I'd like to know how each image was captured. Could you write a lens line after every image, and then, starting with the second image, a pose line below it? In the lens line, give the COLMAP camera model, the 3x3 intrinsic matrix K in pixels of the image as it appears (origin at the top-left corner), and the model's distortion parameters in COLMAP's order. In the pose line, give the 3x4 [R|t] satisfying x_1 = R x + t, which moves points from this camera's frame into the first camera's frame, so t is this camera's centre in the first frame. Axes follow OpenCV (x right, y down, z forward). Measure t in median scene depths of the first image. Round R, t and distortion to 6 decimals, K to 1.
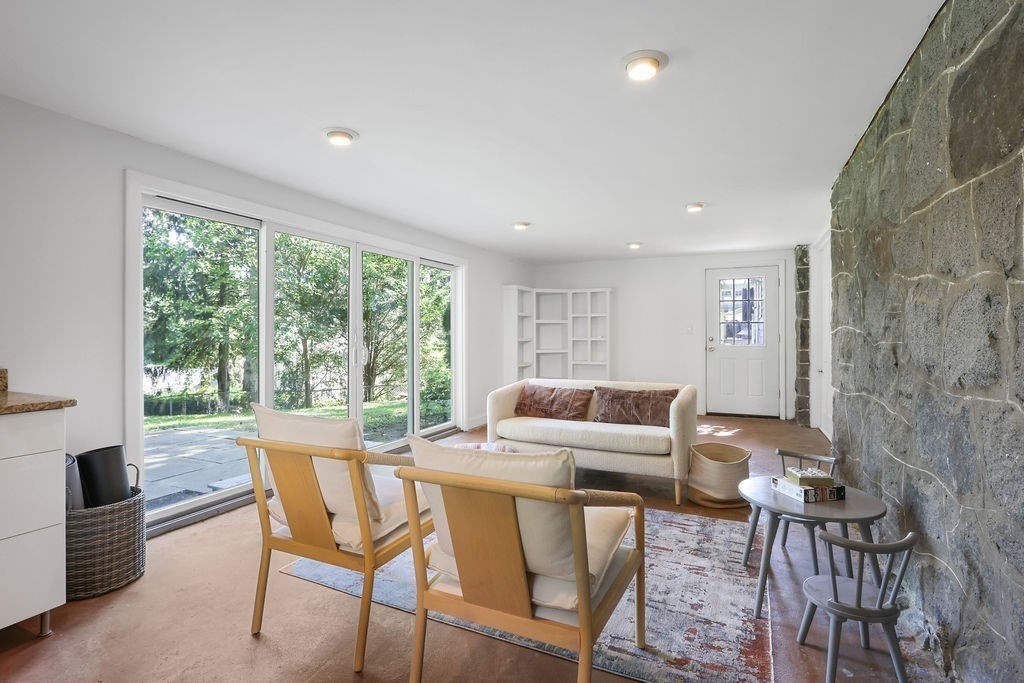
lens RADIAL K [[476.6, 0, 516.1], [0, 476.6, 337.2], [0, 0, 1]] dist [-0.017591, 0.000031]
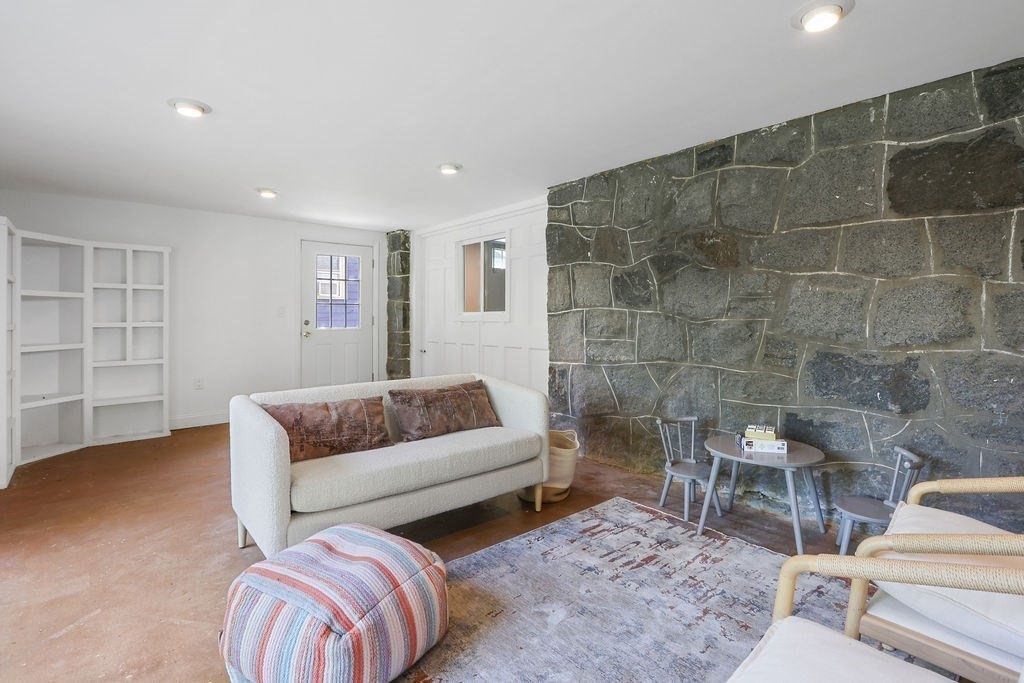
lens RADIAL K [[476.6, 0, 524.7], [0, 476.6, 315.3], [0, 0, 1]] dist [-0.017591, 0.000031]
pose [[0.420958, 0.004357, 0.907070, -0.454494], [0.008475, 0.999926, -0.008736, 0.003738], [-0.907041, 0.011365, 0.420890, 0.654943]]
